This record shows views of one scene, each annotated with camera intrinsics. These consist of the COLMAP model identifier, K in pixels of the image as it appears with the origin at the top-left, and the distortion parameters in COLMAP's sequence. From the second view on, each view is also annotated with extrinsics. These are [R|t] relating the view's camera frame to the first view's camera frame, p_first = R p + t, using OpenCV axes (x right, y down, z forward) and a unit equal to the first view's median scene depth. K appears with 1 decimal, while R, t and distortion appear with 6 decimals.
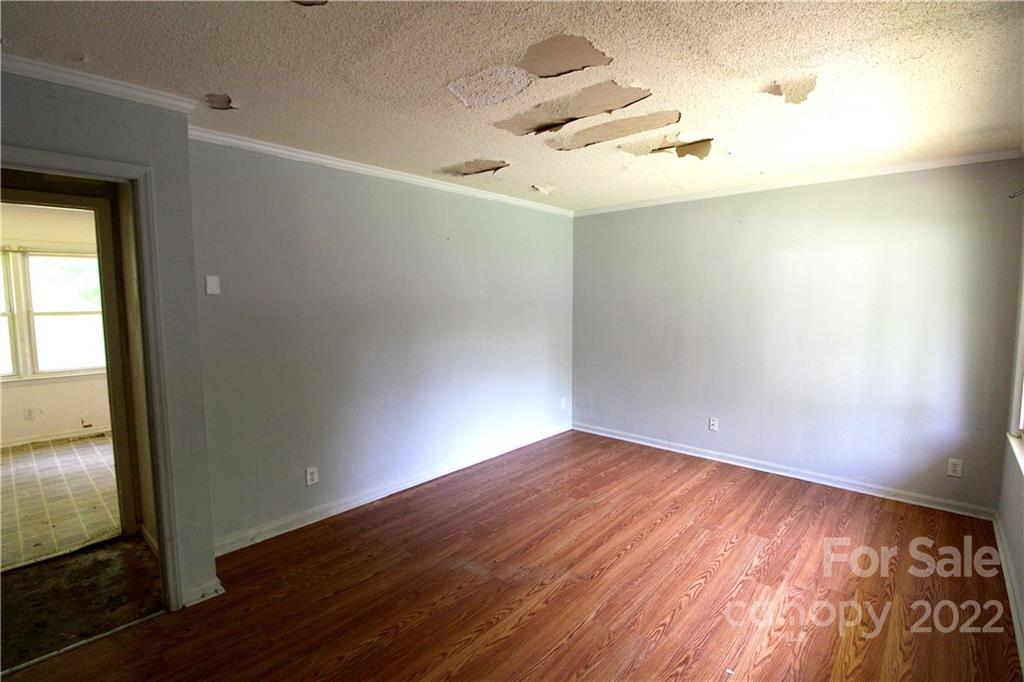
lens RADIAL K [[467.9, 0, 512.0], [0, 467.9, 341.0], [0, 0, 1]] dist [-0.000192, -0.026222]
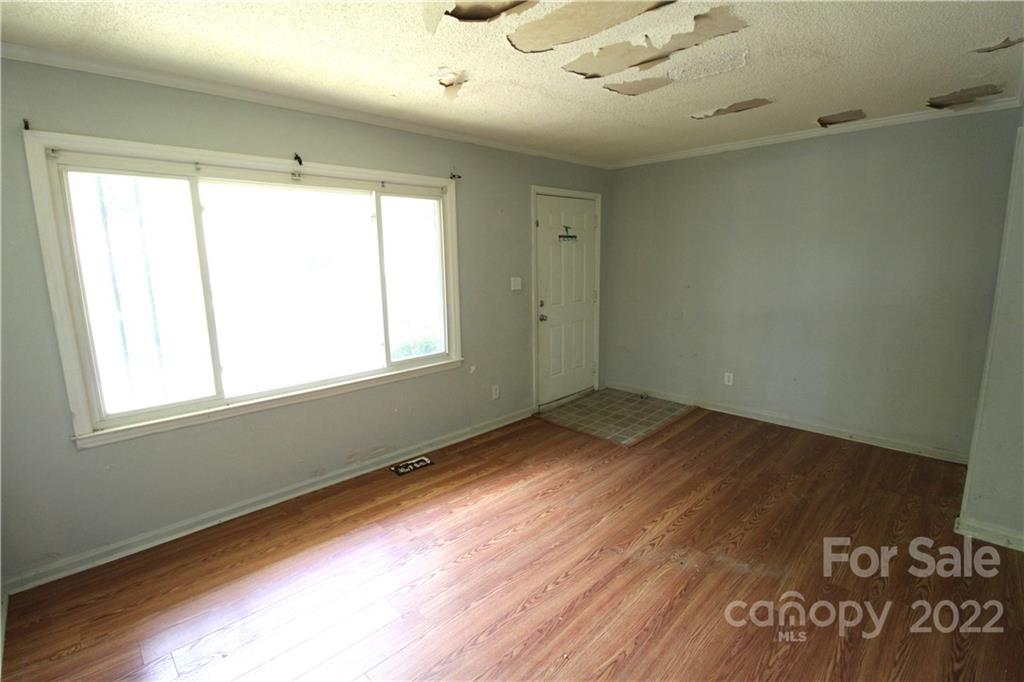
lens RADIAL K [[476.2, 0, 514.5], [0, 476.2, 339.2], [0, 0, 1]] dist [0.000832, -0.013957]
pose [[-0.998336, 0.011457, 0.056522, 0.316202], [0.026459, 0.961827, 0.272375, -0.199534], [-0.051244, 0.273417, -0.960530, 1.995760]]
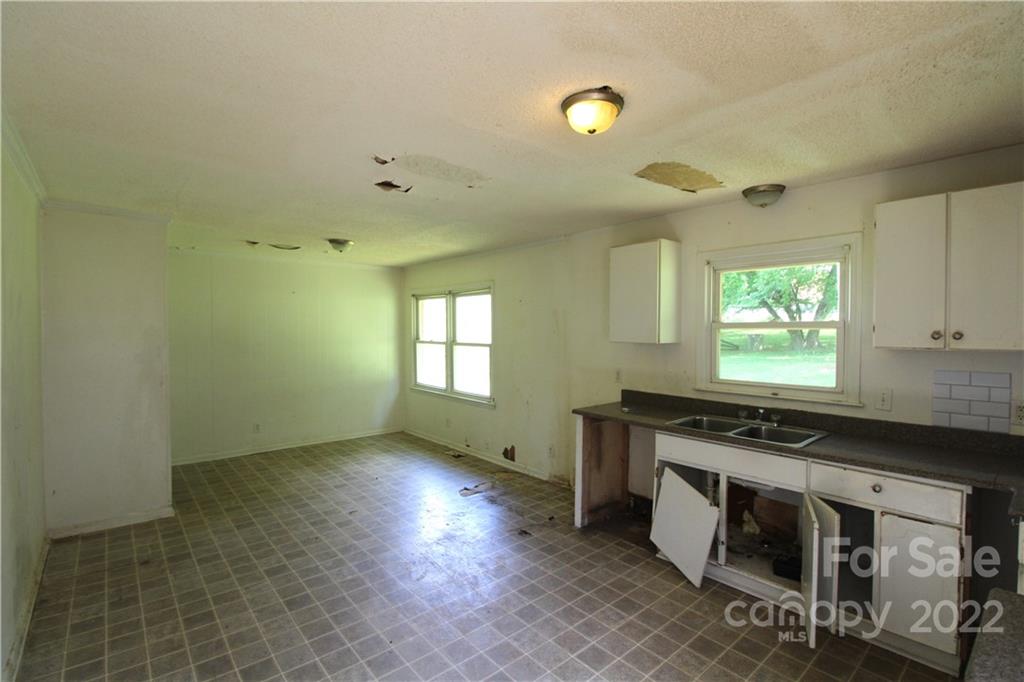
lens RADIAL K [[476.2, 0, 514.5], [0, 476.2, 339.2], [0, 0, 1]] dist [0.000832, -0.013957]
pose [[-0.120199, 0.033988, -0.992168, 0.030703], [-0.104344, 0.993446, 0.046673, -0.021487], [0.987251, 0.109136, -0.115865, 0.190005]]
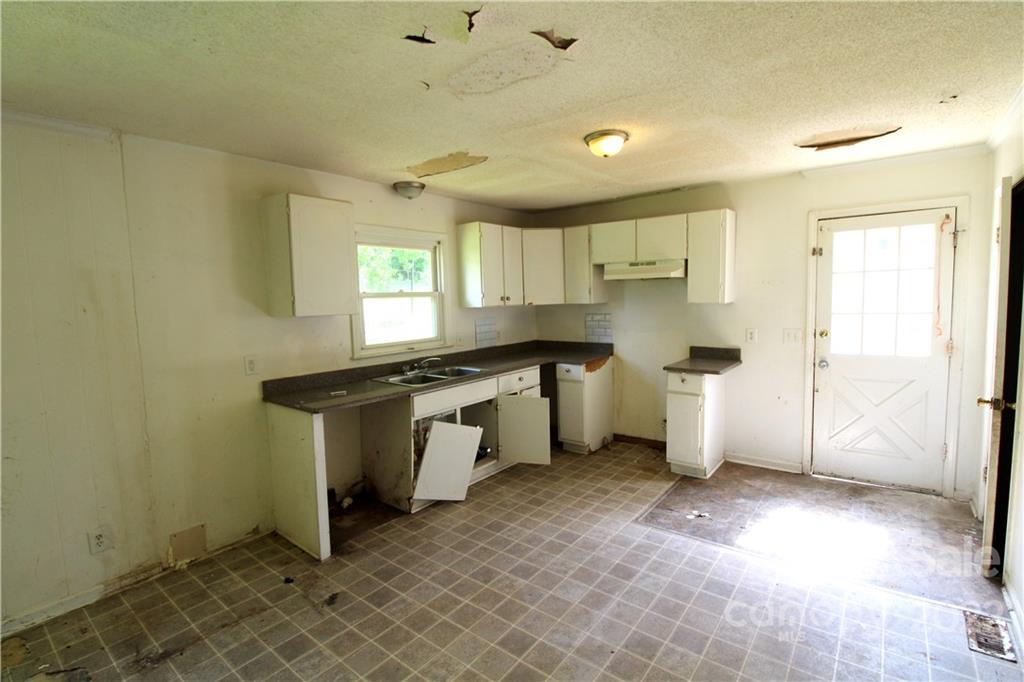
lens RADIAL K [[476.2, 0, 514.5], [0, 476.2, 339.2], [0, 0, 1]] dist [0.000832, -0.013957]
pose [[0.996585, -0.021547, 0.079712, -0.053231], [0.023023, 0.999579, -0.017648, -0.011185], [-0.079298, 0.019423, 0.996662, 0.107006]]
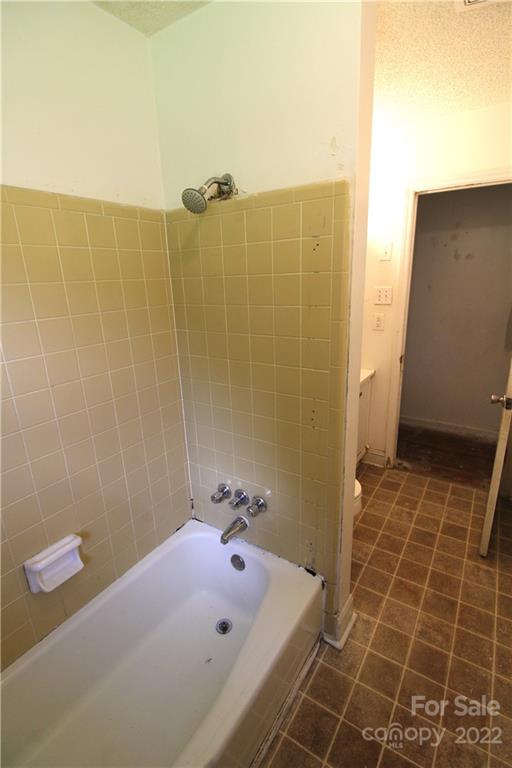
lens RADIAL K [[357.1, 0, 256.0], [0, 357.1, 384.0], [0, 0, 1]] dist [0.000832, -0.013957]
pose [[-0.162203, -0.262345, 0.951244, -0.098686], [0.139647, 0.948205, 0.285319, -0.021083], [-0.976826, 0.179118, -0.117166, 0.204519]]
